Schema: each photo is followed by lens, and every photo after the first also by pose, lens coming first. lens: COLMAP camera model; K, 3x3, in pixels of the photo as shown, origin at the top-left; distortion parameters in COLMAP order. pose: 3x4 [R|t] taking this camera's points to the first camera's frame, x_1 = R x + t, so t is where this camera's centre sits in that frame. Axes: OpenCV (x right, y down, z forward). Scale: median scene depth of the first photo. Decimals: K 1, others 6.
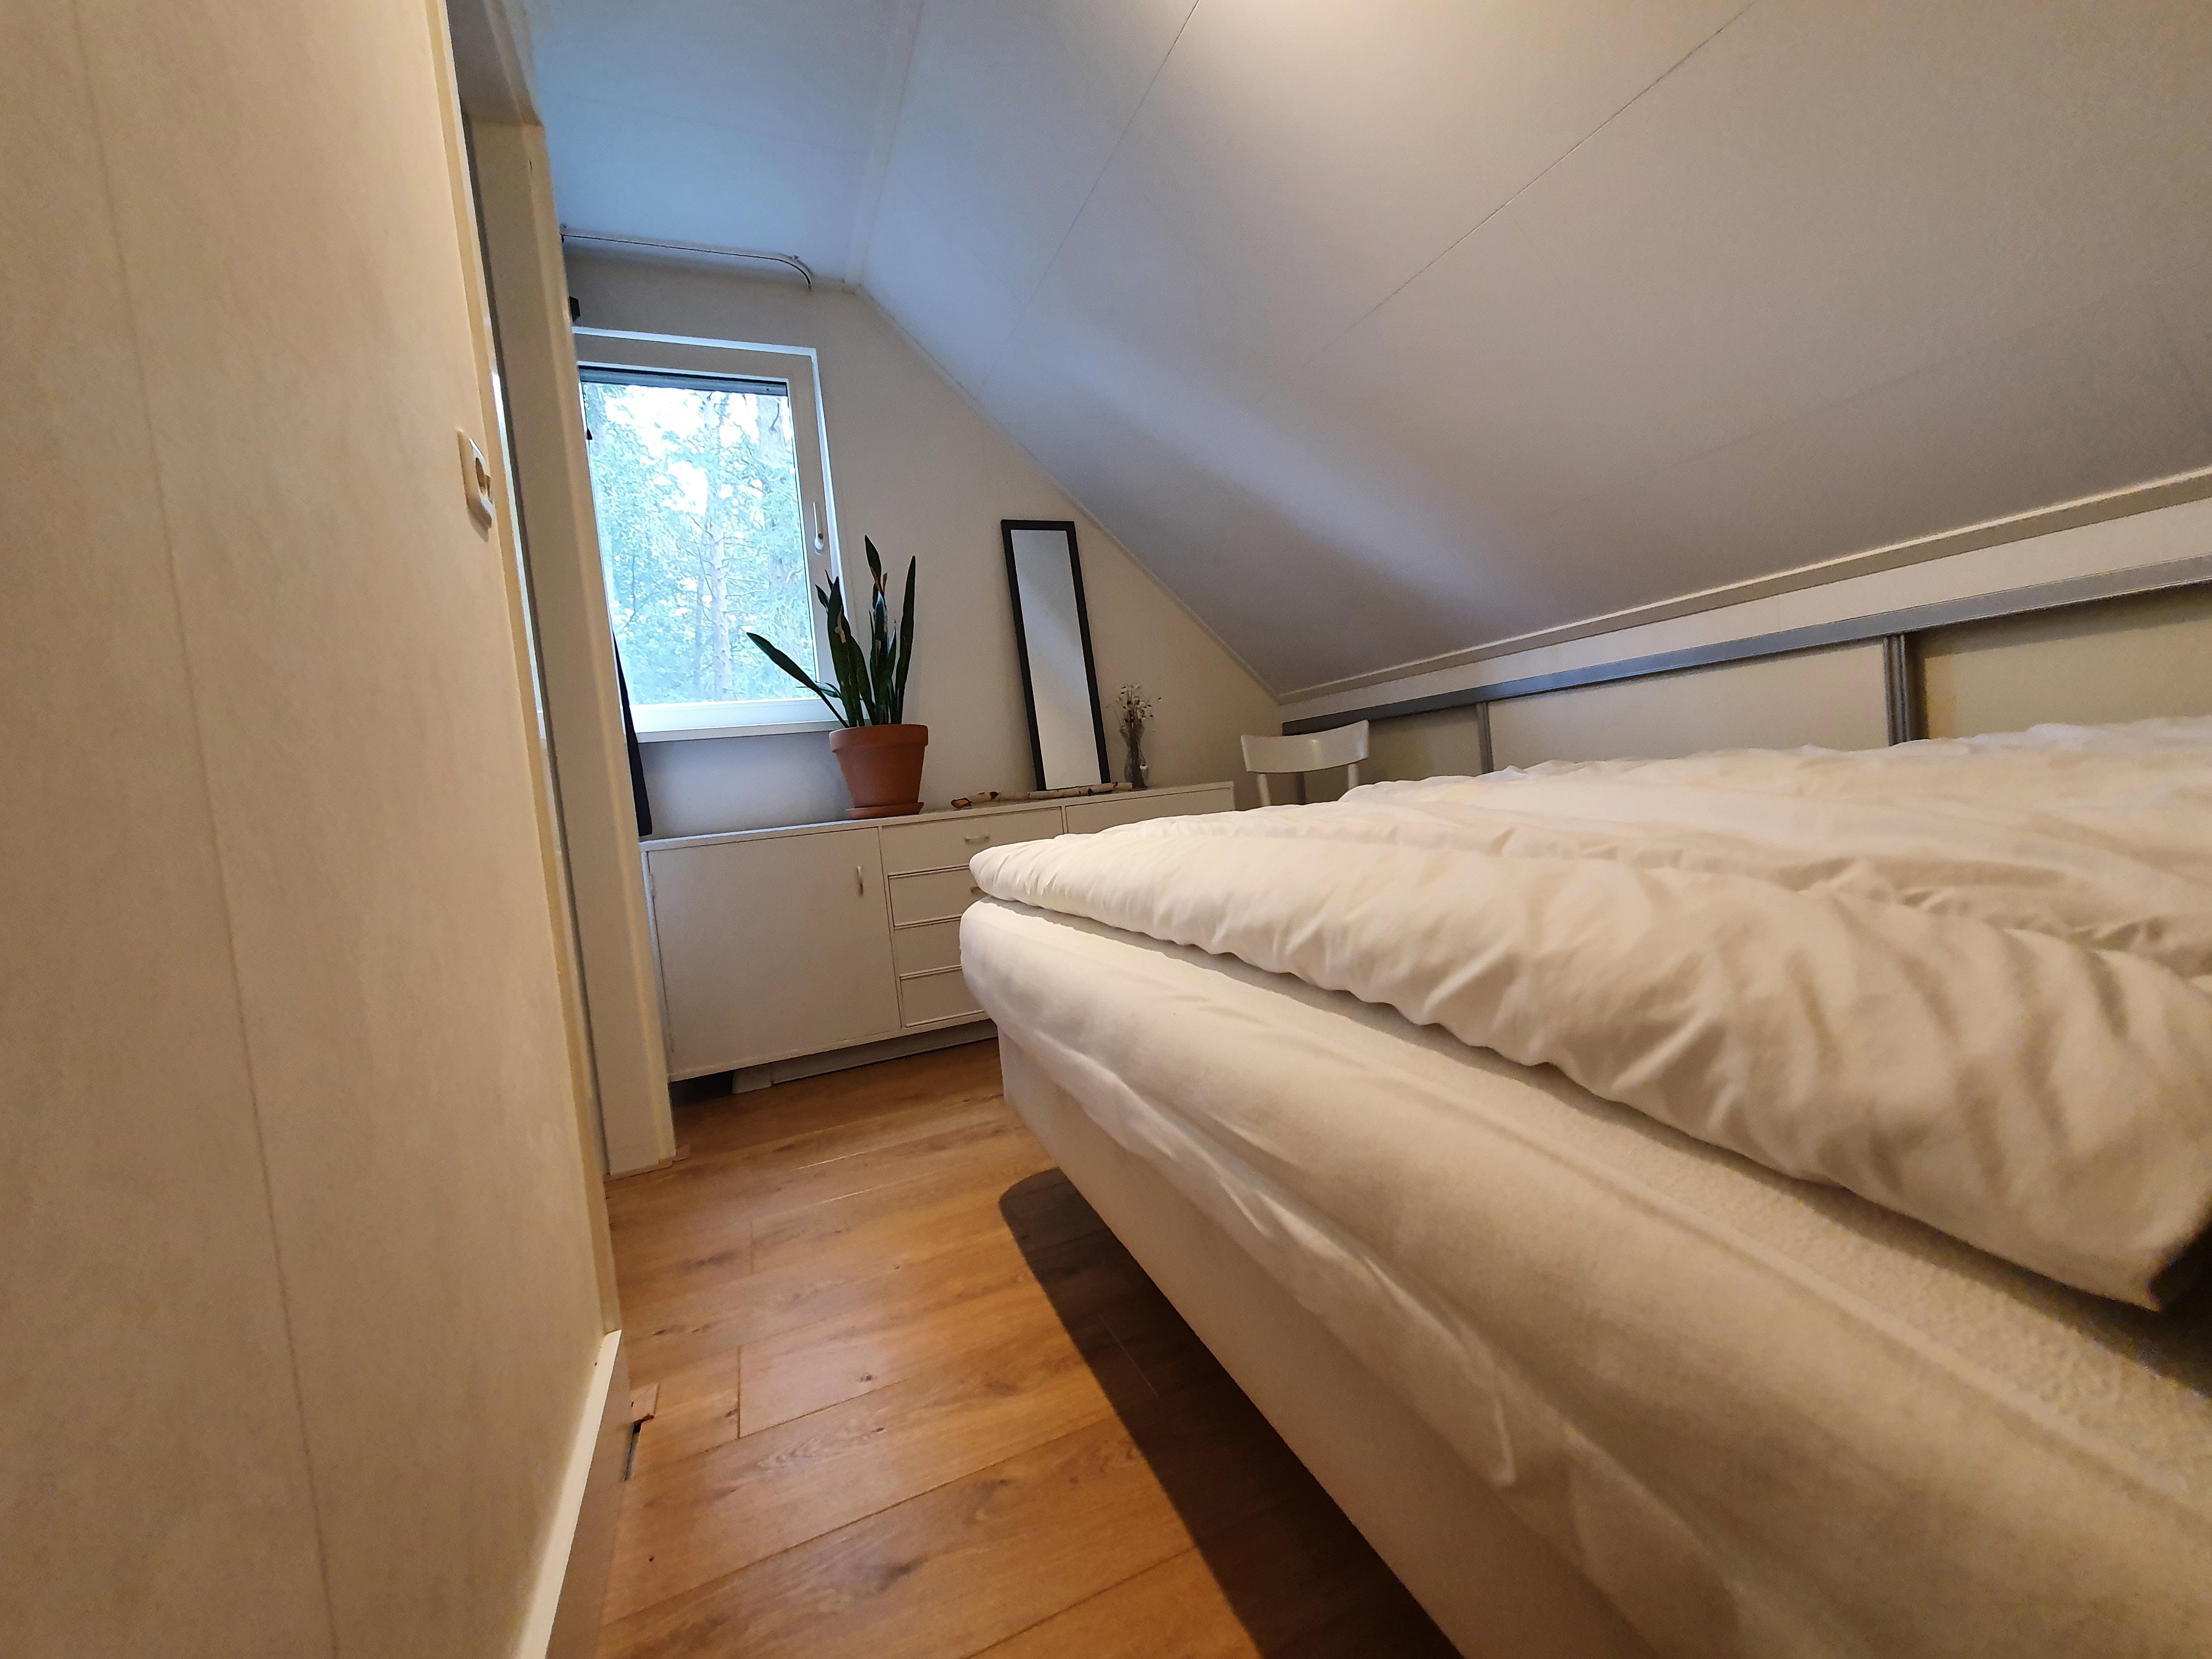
lens RADIAL K [[860.7, 0, 1106.0], [0, 860.7, 829.5], [0, 0, 1]] dist [0.000371, -0.000348]
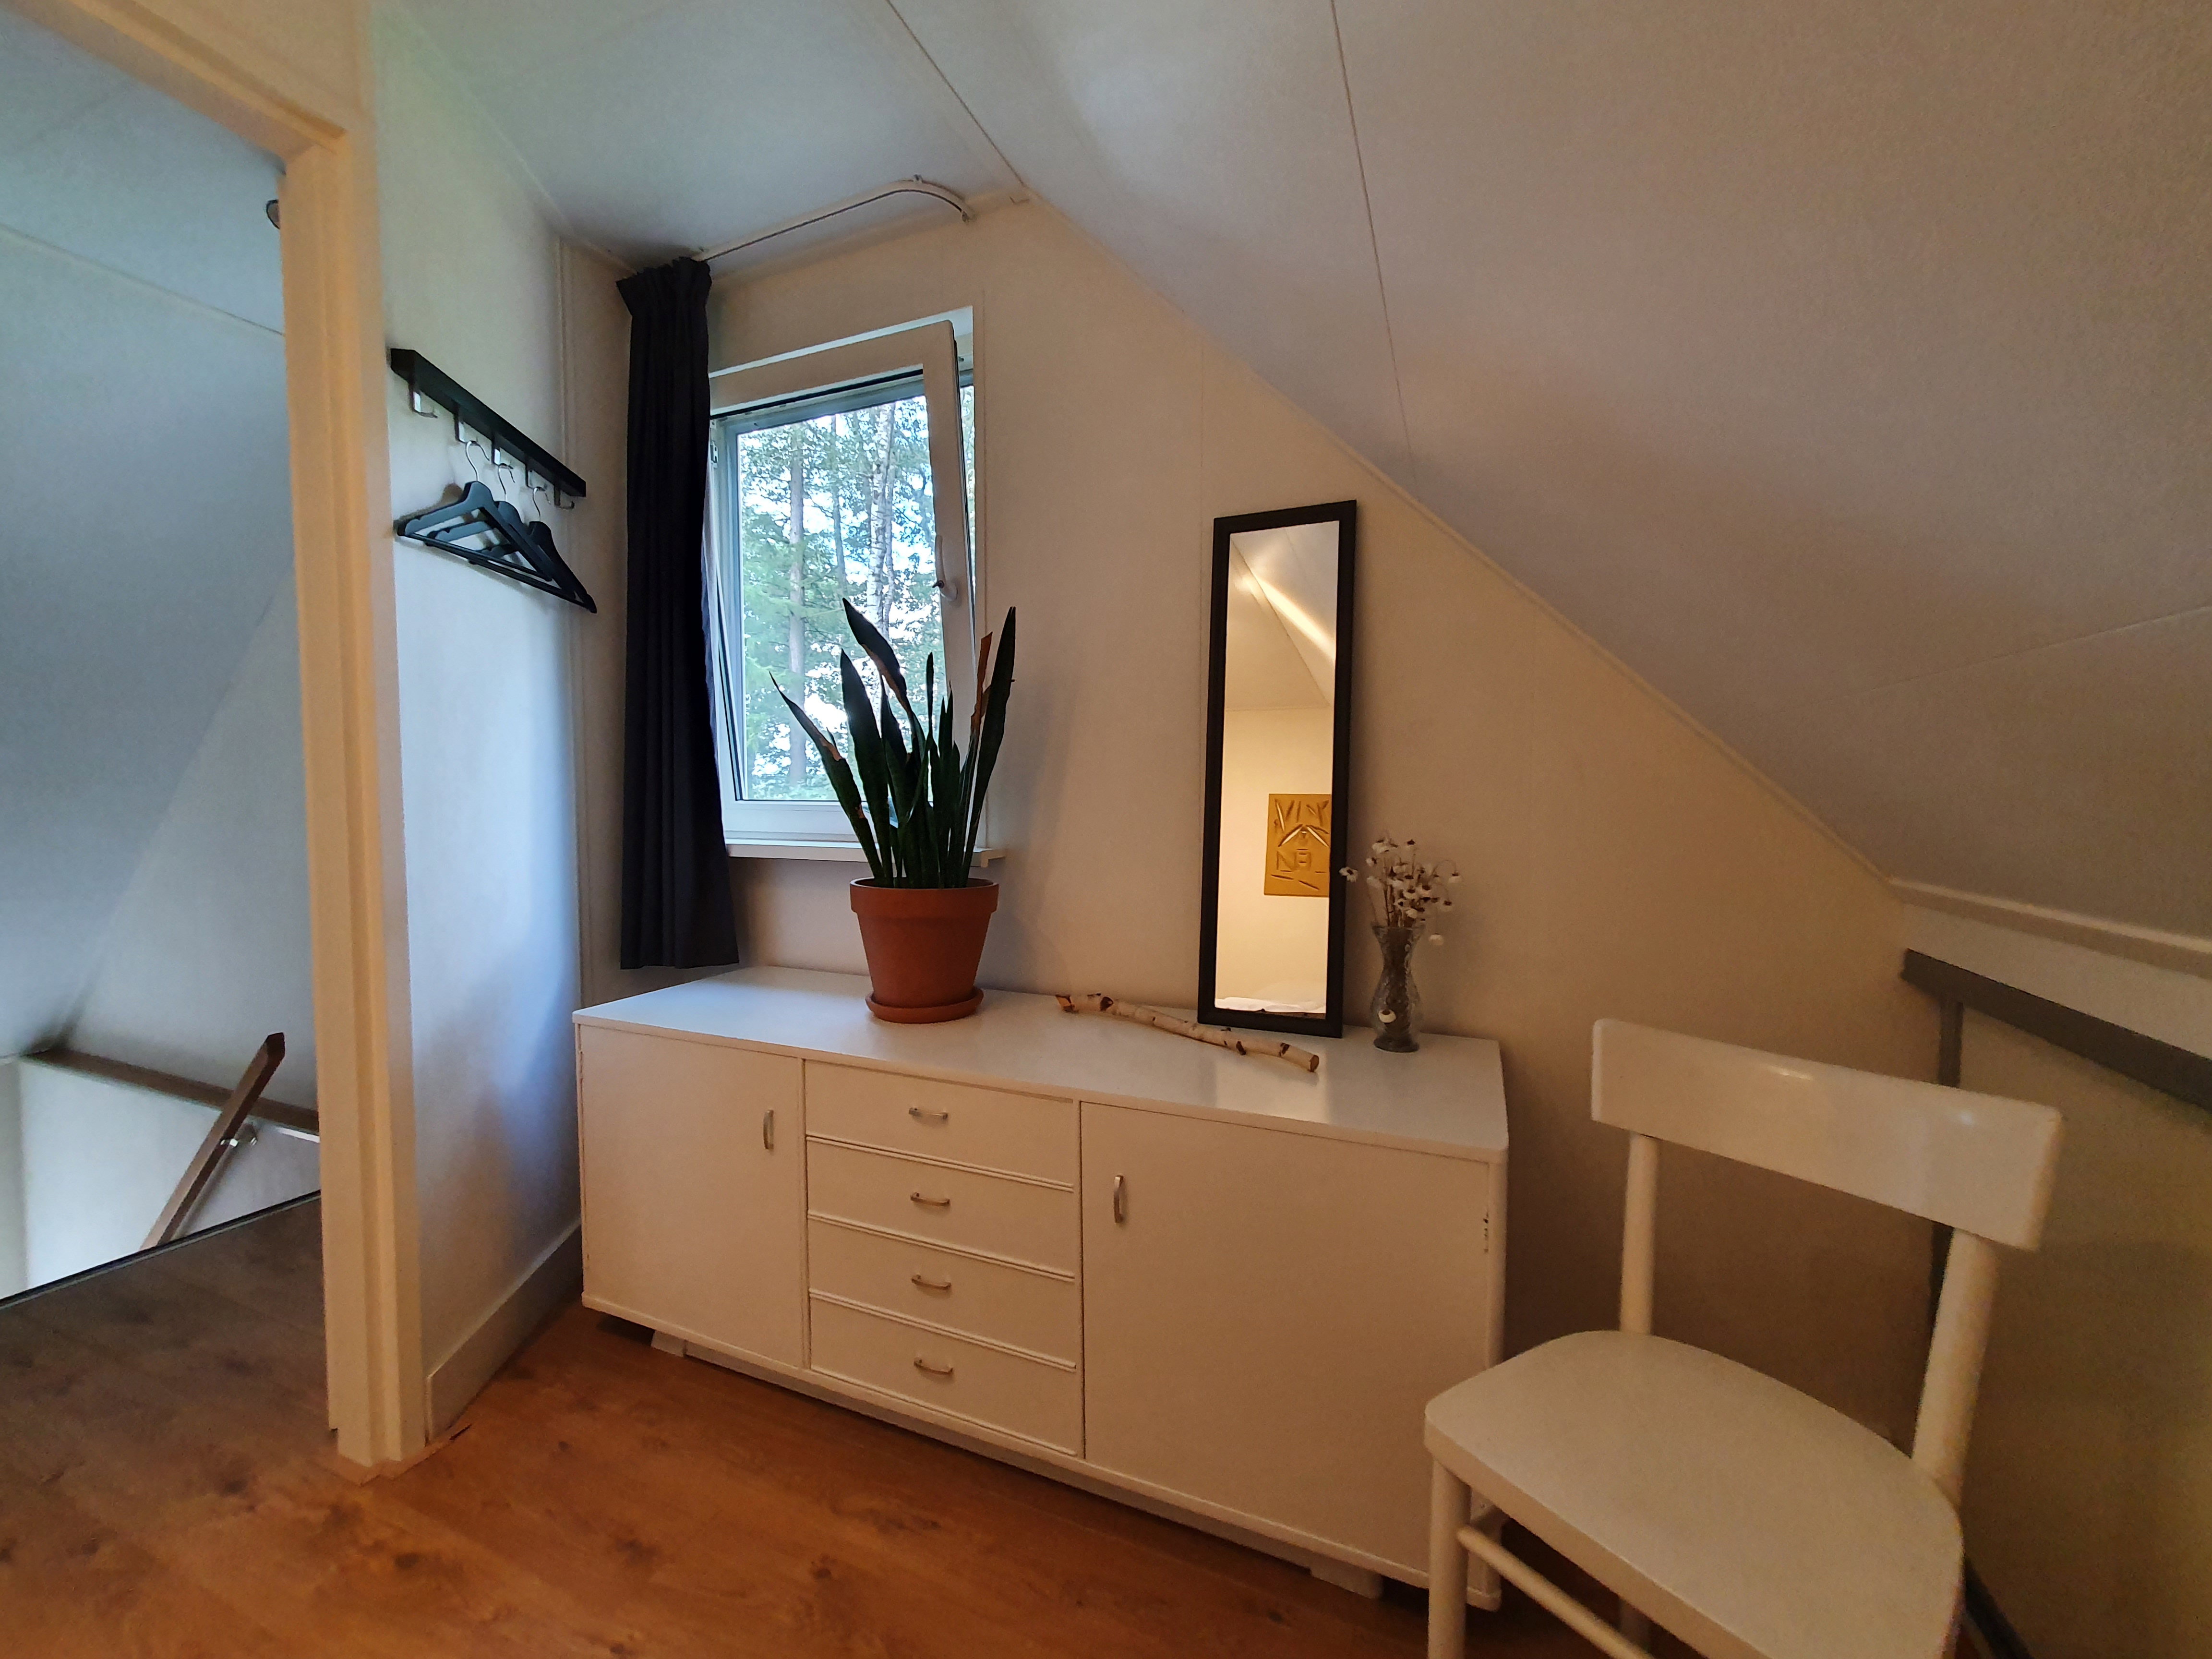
lens RADIAL K [[860.7, 0, 1106.0], [0, 860.7, 829.5], [0, 0, 1]] dist [0.000371, -0.000348]
pose [[0.693308, 0.127854, -0.709209, 0.474204], [-0.105666, 0.991535, 0.075454, -0.353607], [0.712853, 0.022627, 0.700949, 1.025764]]
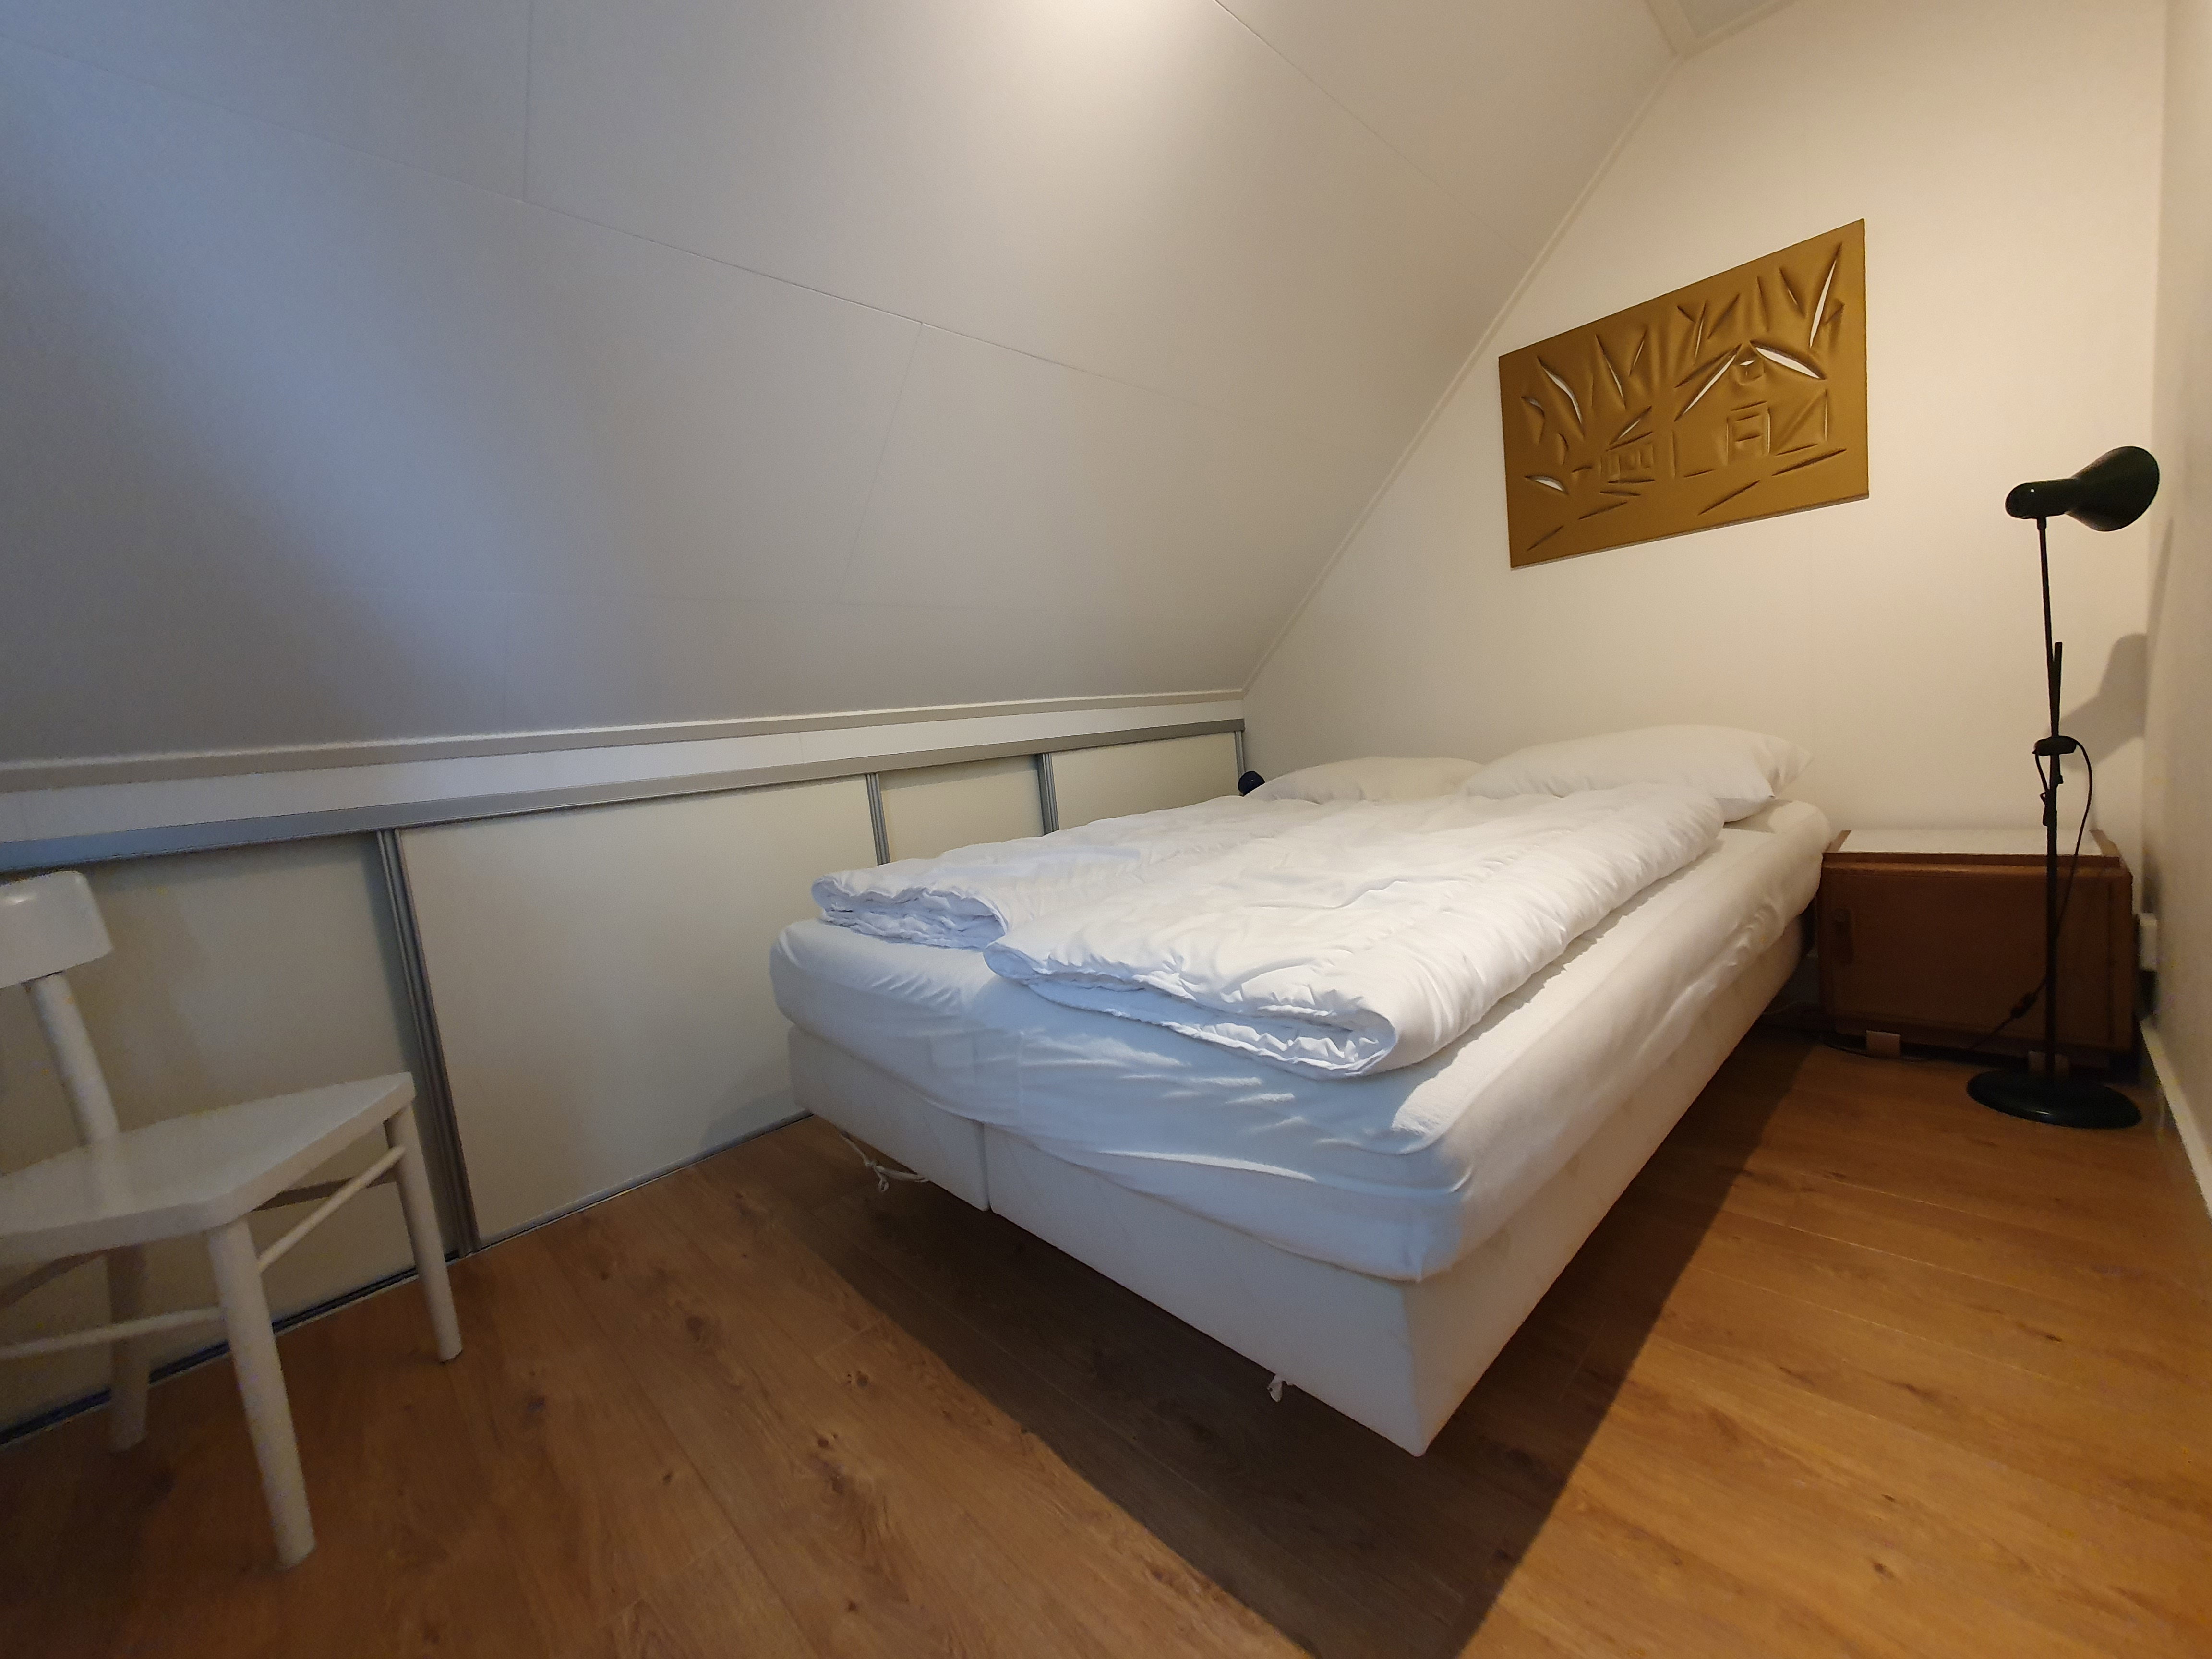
lens RADIAL K [[860.7, 0, 1106.0], [0, 860.7, 829.5], [0, 0, 1]] dist [0.000371, -0.000348]
pose [[-0.345962, 0.035518, 0.937576, -0.505517], [0.191383, 0.980945, 0.033458, -0.110355], [-0.918522, 0.191011, -0.346167, 1.148429]]
